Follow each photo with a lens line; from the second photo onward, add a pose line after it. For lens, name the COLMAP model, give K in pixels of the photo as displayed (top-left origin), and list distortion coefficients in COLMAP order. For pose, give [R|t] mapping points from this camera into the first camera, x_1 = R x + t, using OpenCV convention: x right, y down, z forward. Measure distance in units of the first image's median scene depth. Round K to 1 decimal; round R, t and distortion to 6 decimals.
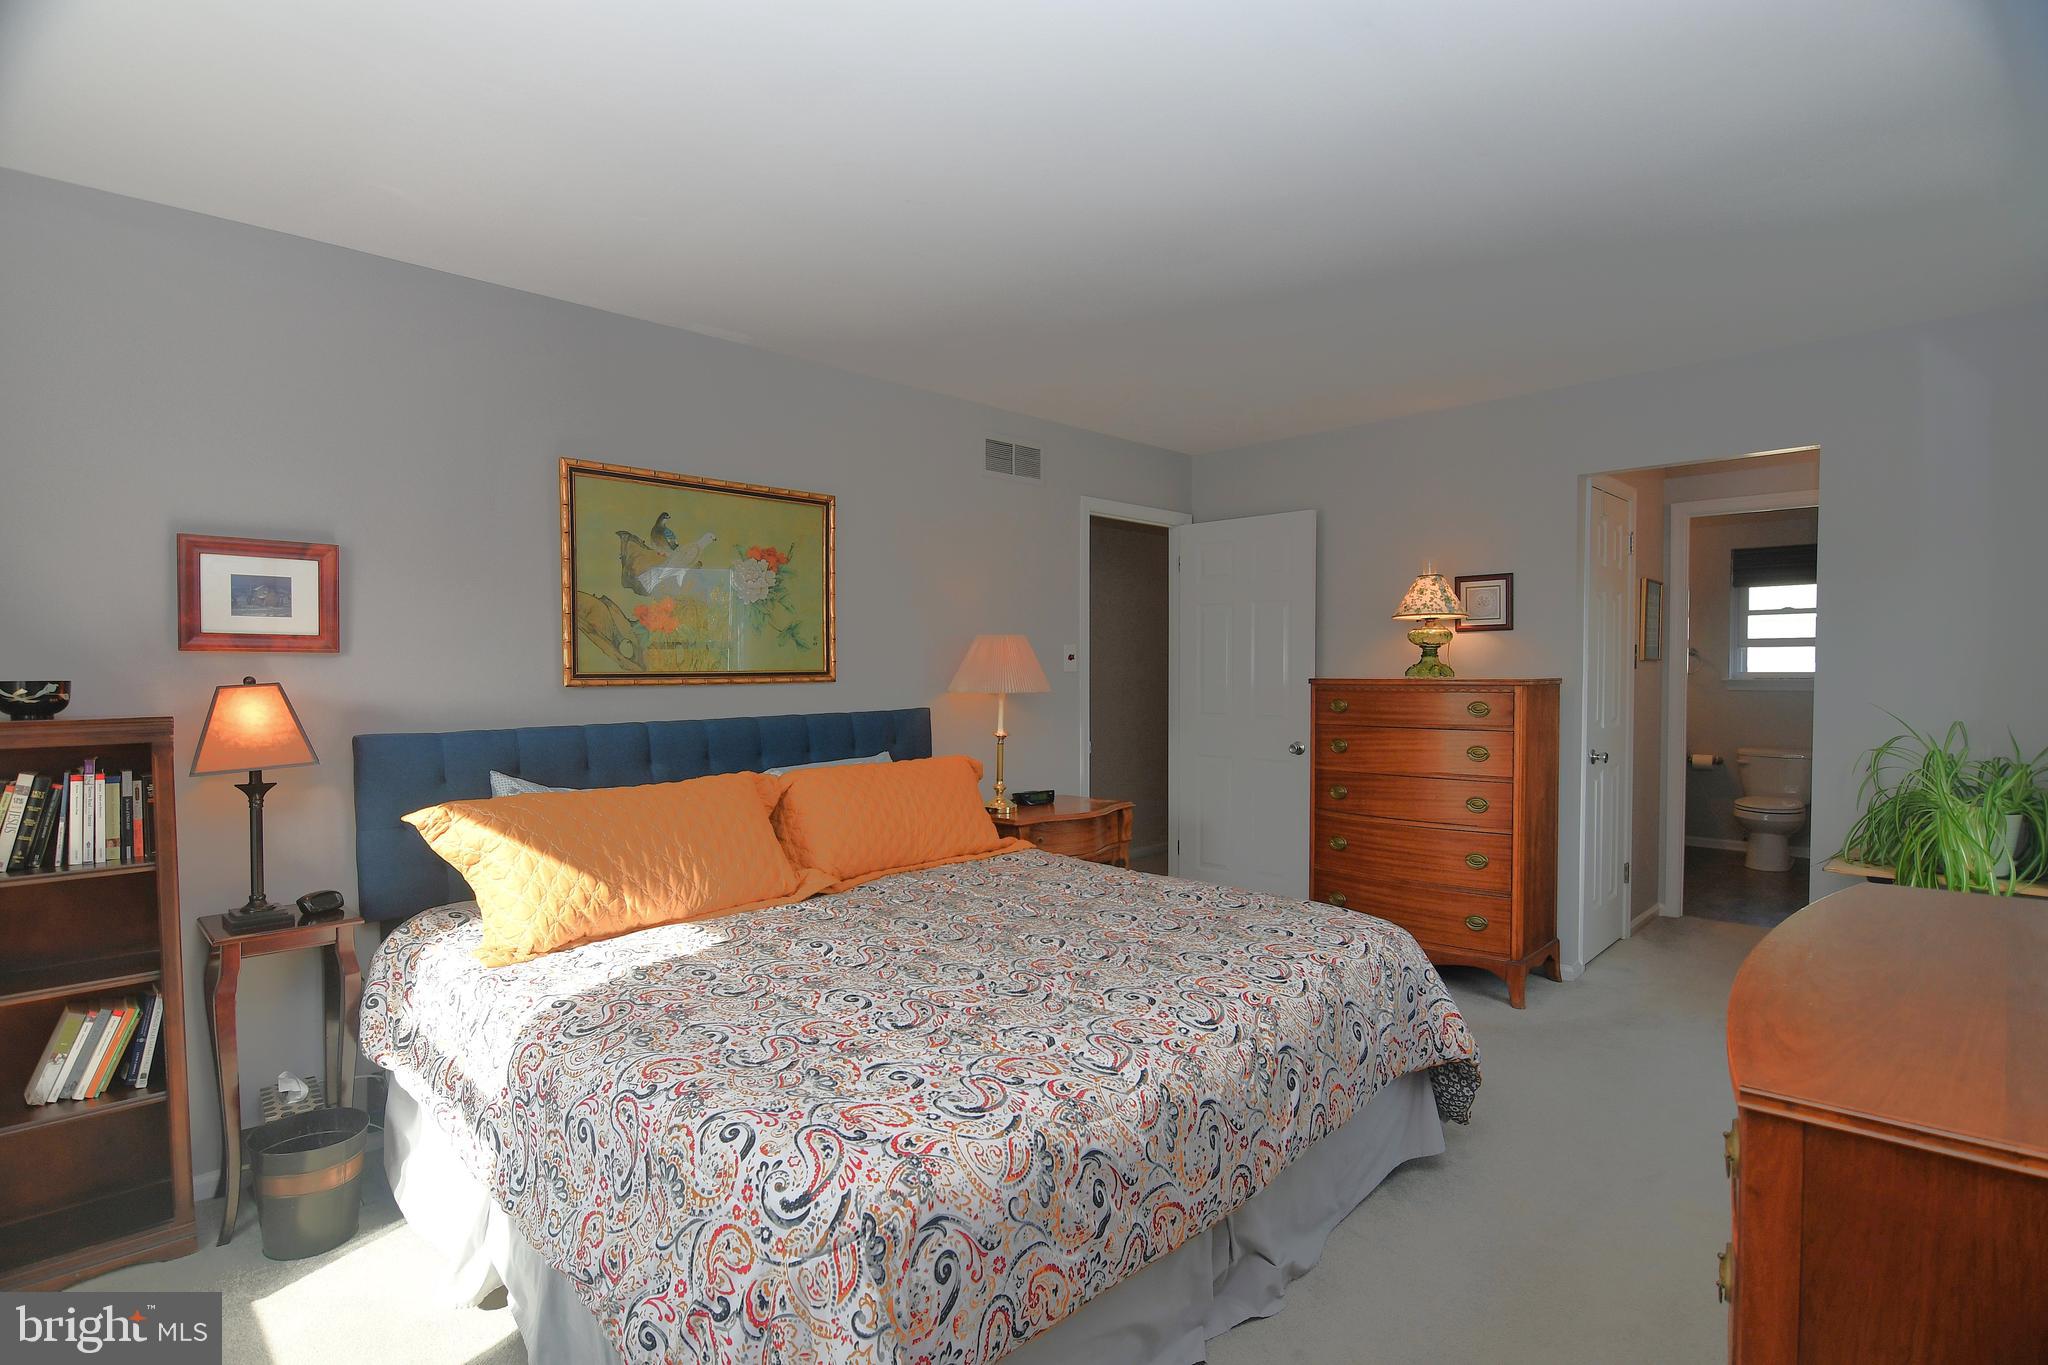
lens RADIAL K [[995.5, 0, 1017.6], [0, 995.5, 680.1], [0, 0, 1]] dist [-0.011649, -0.004994]
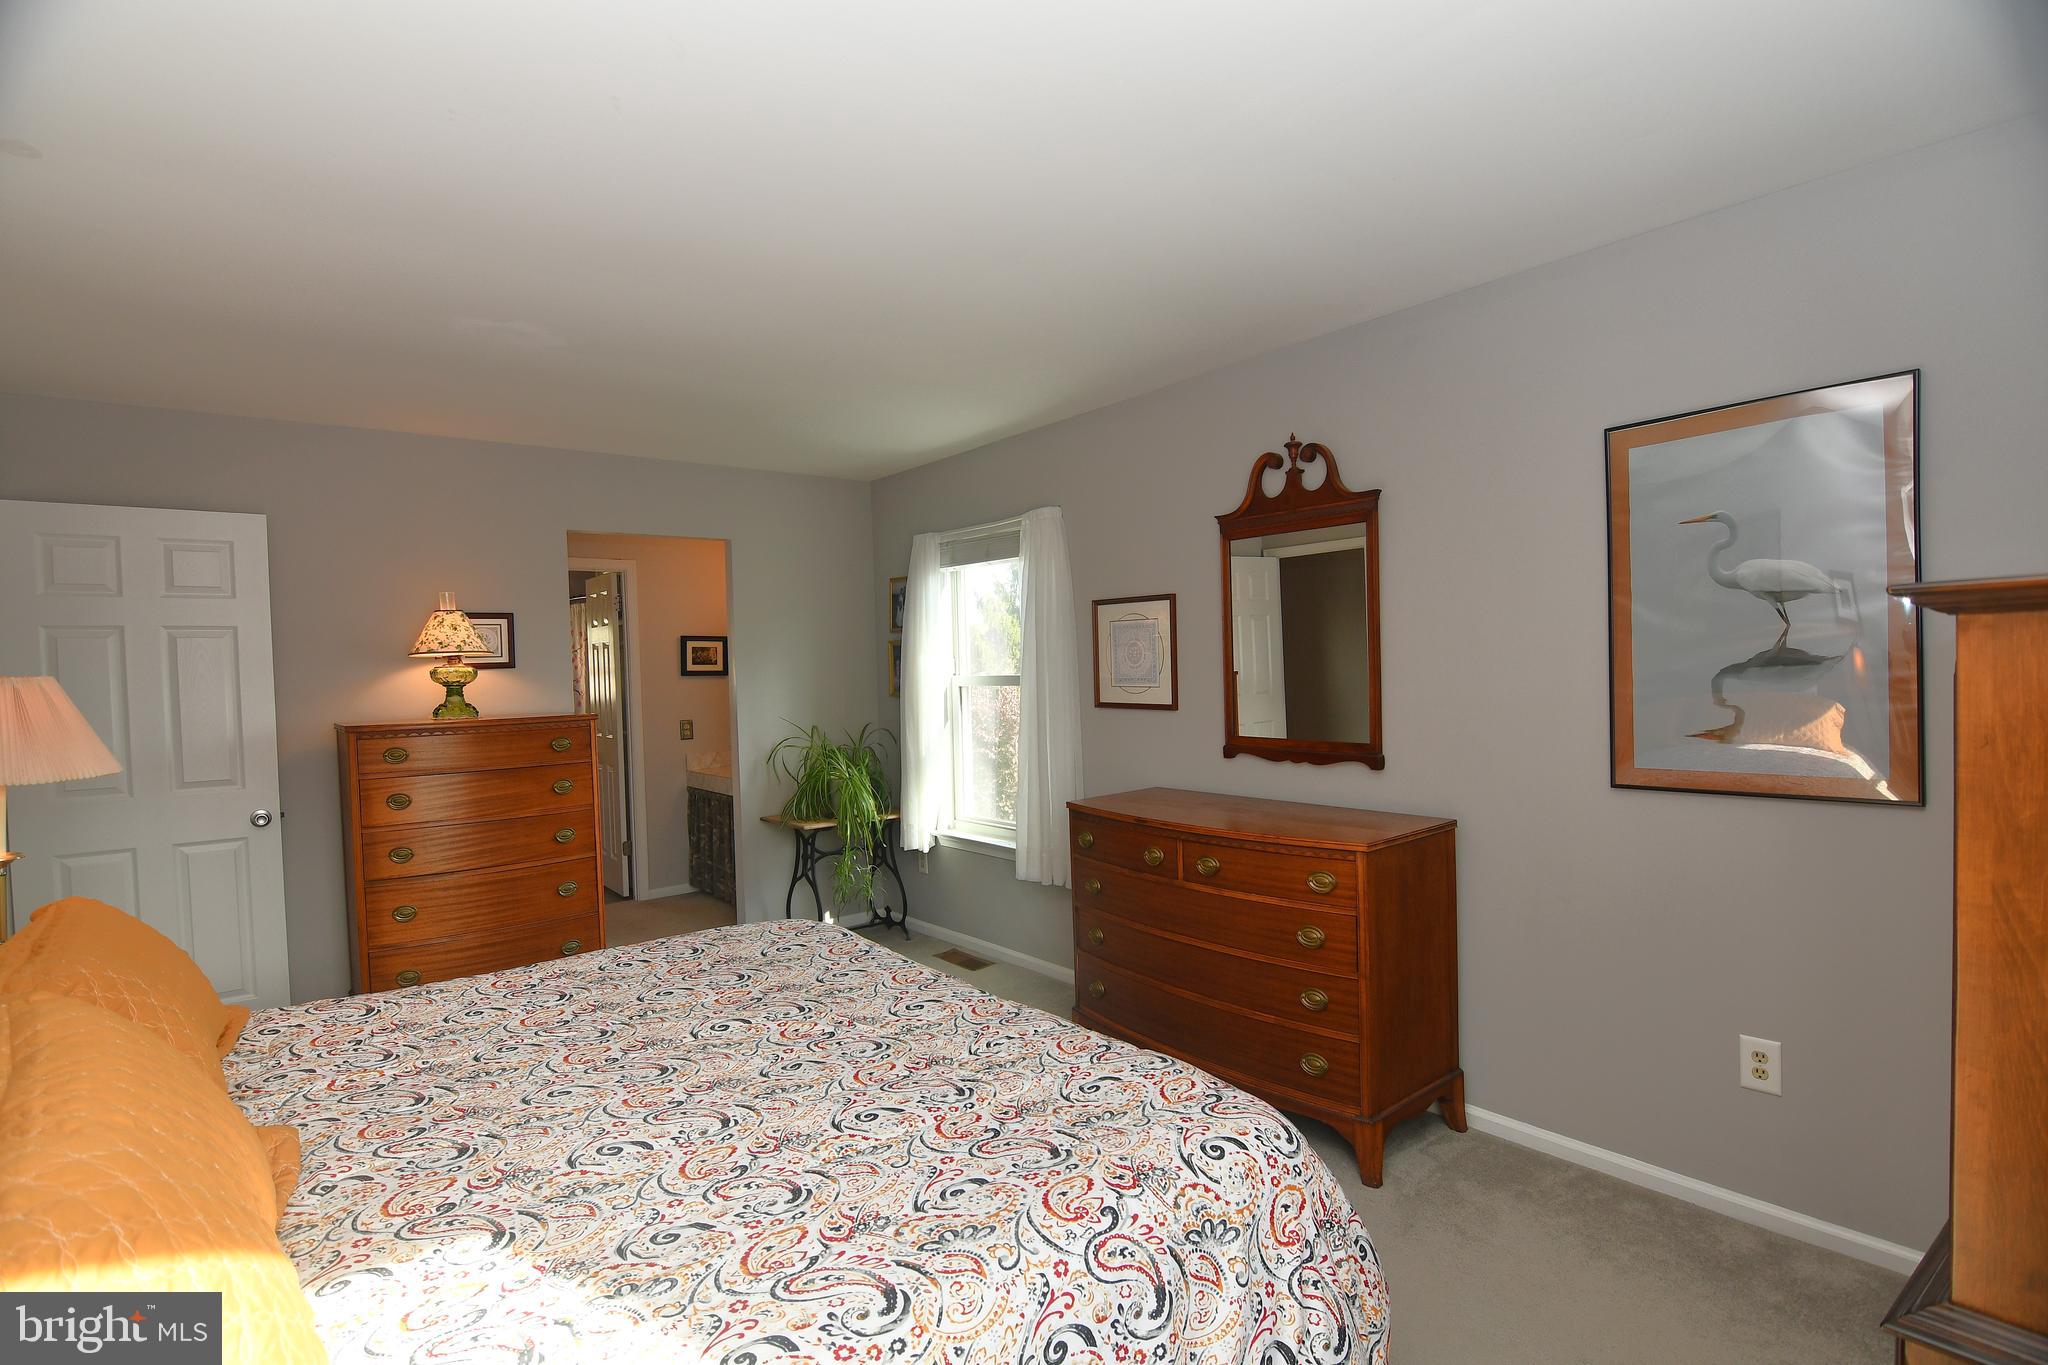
lens RADIAL K [[995.5, 0, 1021.7], [0, 995.5, 688.8], [0, 0, 1]] dist [-0.011649, -0.004994]
pose [[0.109338, -0.021184, 0.993779, -0.614321], [0.047614, 0.998737, 0.016051, -0.027183], [-0.992864, 0.045562, 0.110209, 0.485459]]
